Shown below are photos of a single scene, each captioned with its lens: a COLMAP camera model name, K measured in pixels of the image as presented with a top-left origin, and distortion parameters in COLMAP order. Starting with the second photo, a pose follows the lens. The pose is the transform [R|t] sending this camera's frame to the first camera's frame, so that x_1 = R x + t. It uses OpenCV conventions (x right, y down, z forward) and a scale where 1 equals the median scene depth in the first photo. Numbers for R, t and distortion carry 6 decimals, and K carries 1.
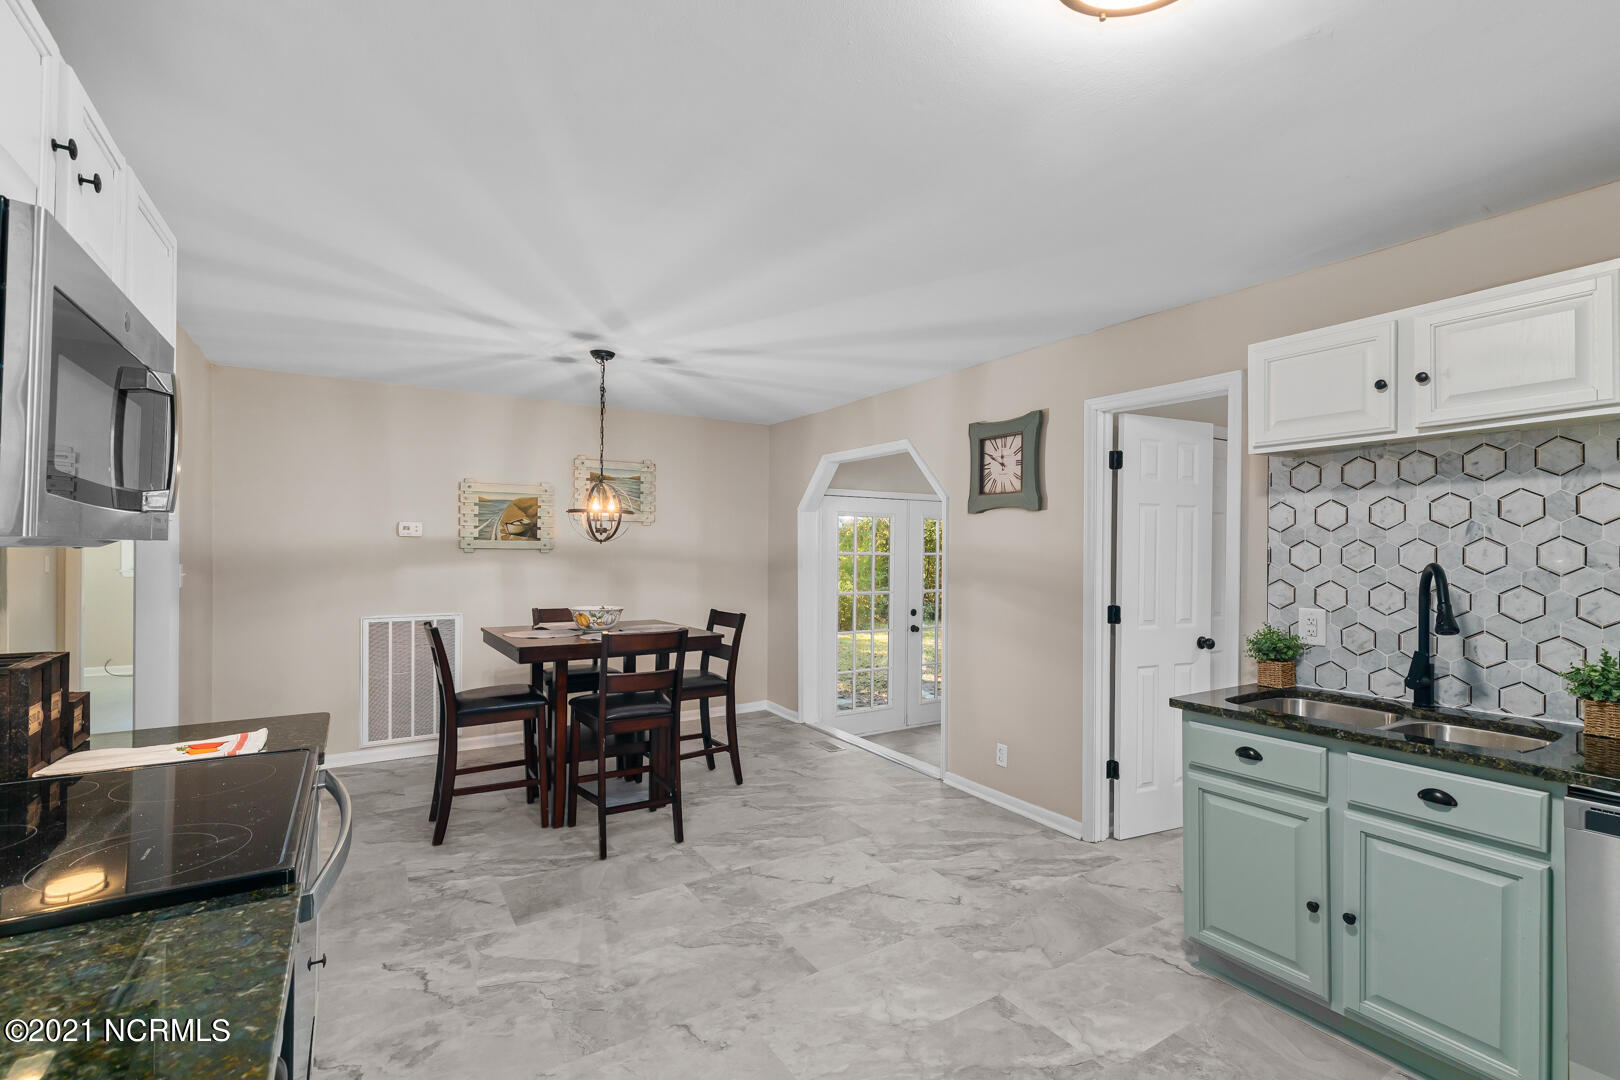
lens RADIAL K [[732.1, 0, 832.9], [0, 732.1, 553.5], [0, 0, 1]] dist [-0.001240, -0.000474]
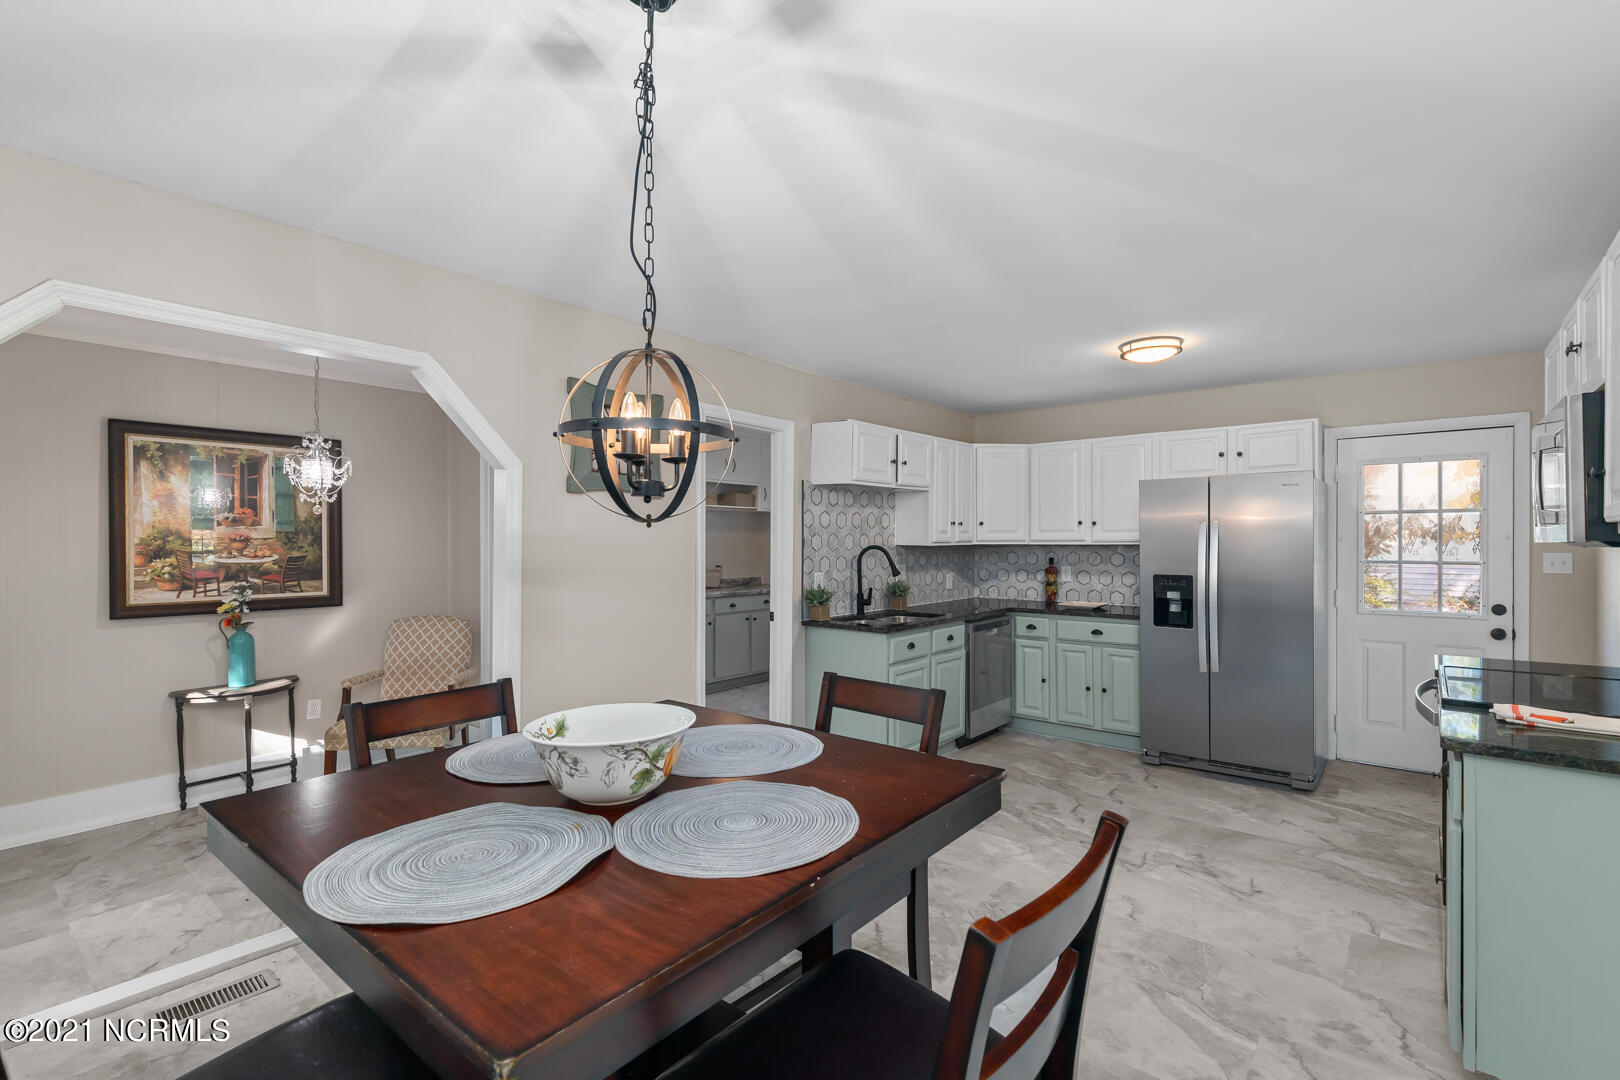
lens RADIAL K [[726.2, 0, 830.3], [0, 726.2, 545.7], [0, 0, 1]] dist [0.003100, -0.000853]
pose [[-0.308922, -0.014258, 0.950980, -0.659097], [-0.001086, 0.999892, 0.014638, -0.009525], [-0.951087, 0.003489, -0.308904, 1.006587]]
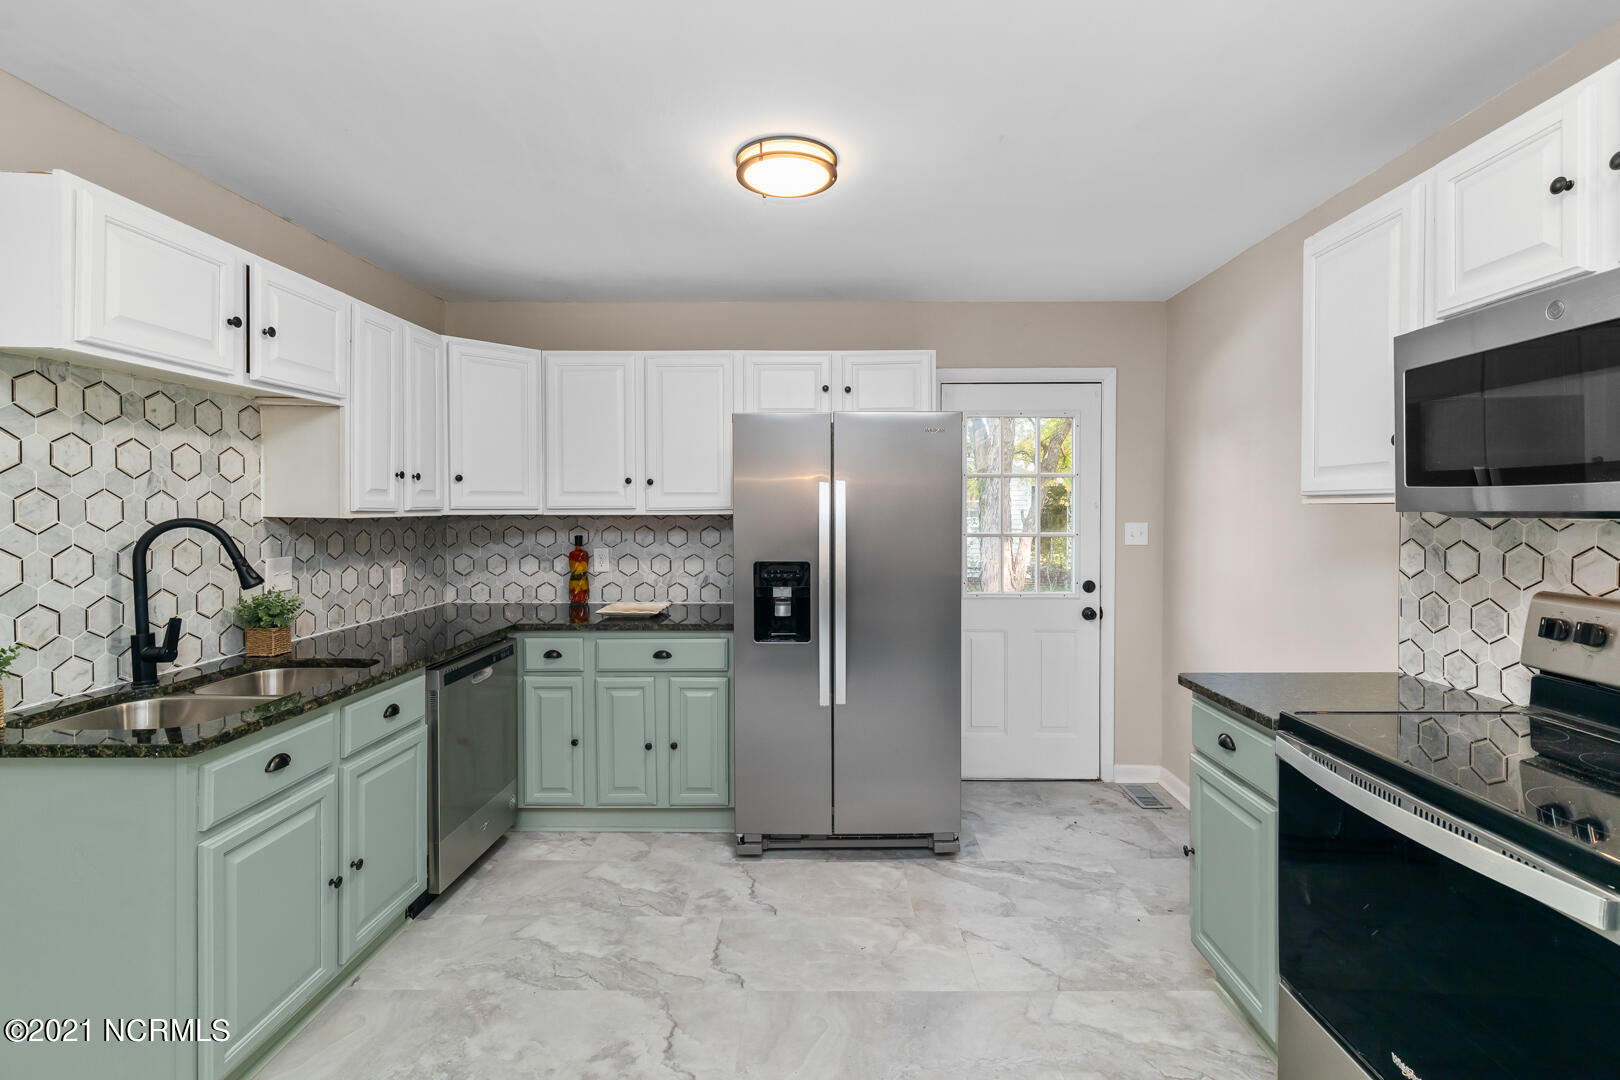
lens RADIAL K [[735.8, 0, 823.4], [0, 735.8, 522.7], [0, 0, 1]] dist [0.006708, -0.000281]
pose [[-0.832266, -0.018156, 0.554079, -0.202900], [-0.007308, 0.999736, 0.021782, -0.004108], [-0.554328, 0.014079, -0.832179, 0.750804]]
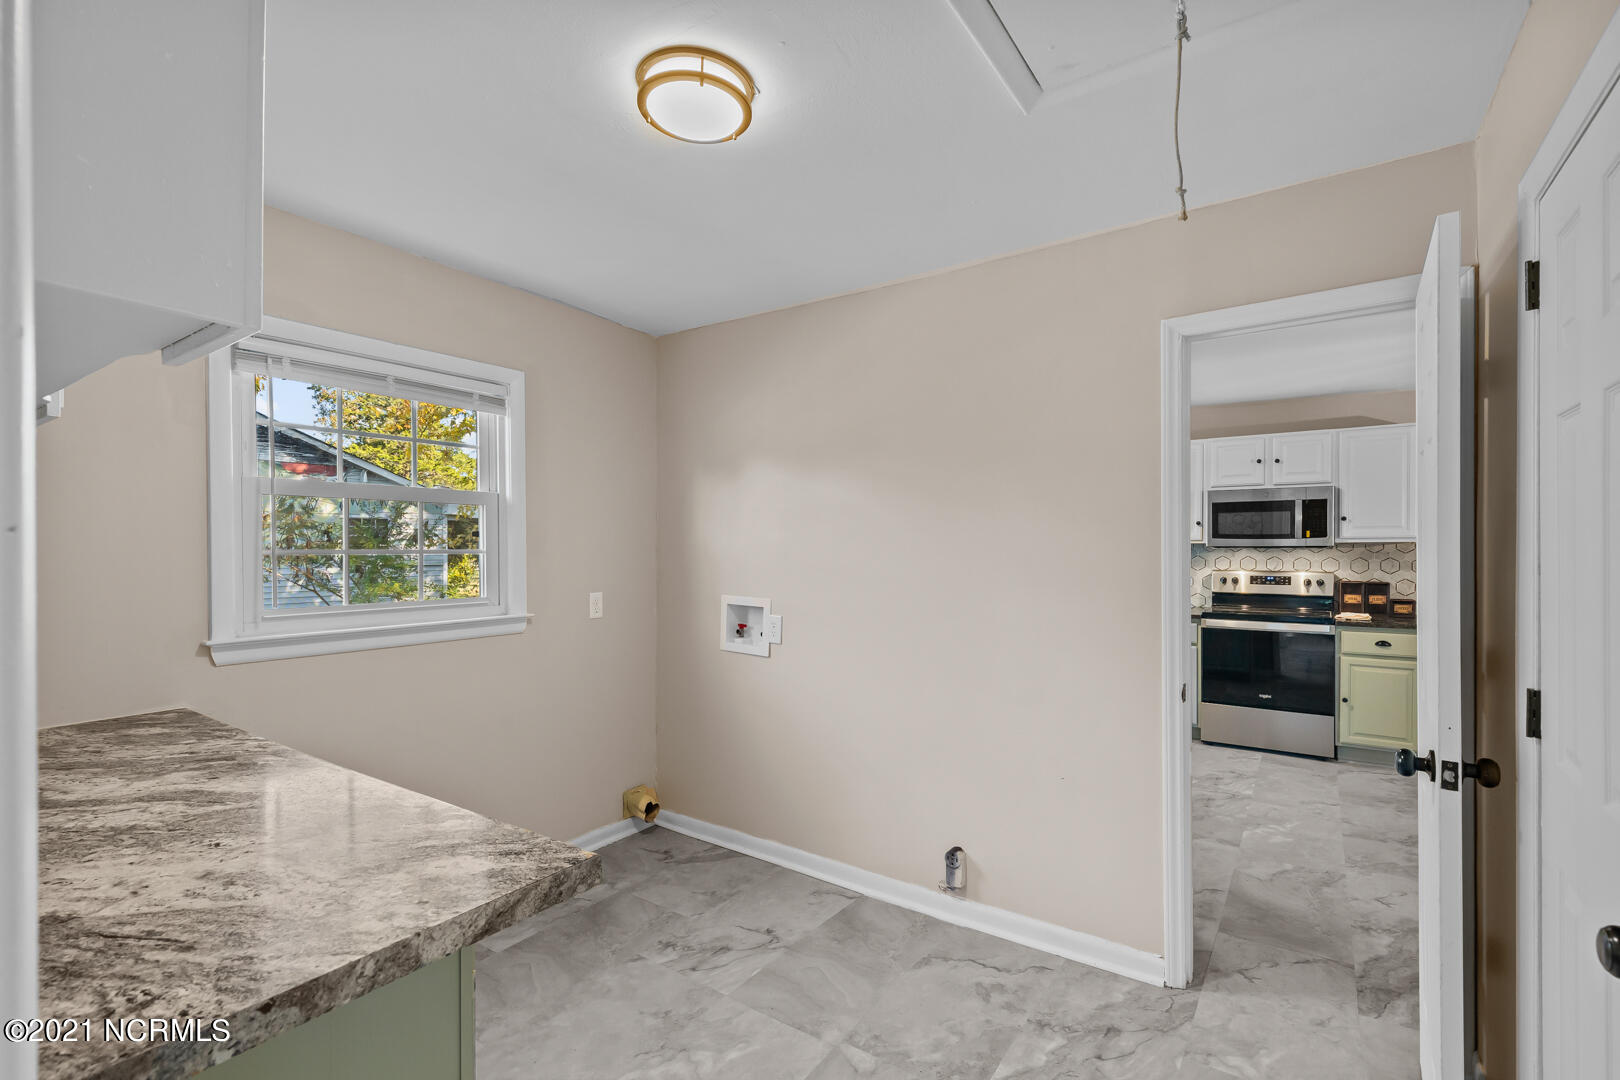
lens RADIAL K [[726.2, 0, 830.3], [0, 726.2, 545.7], [0, 0, 1]] dist [0.003100, -0.000853]
pose [[-0.922246, -0.007928, -0.386522, 0.897432], [-0.008908, 0.999960, 0.000745, 0.001036], [0.386501, 0.004131, -0.922280, 1.170196]]
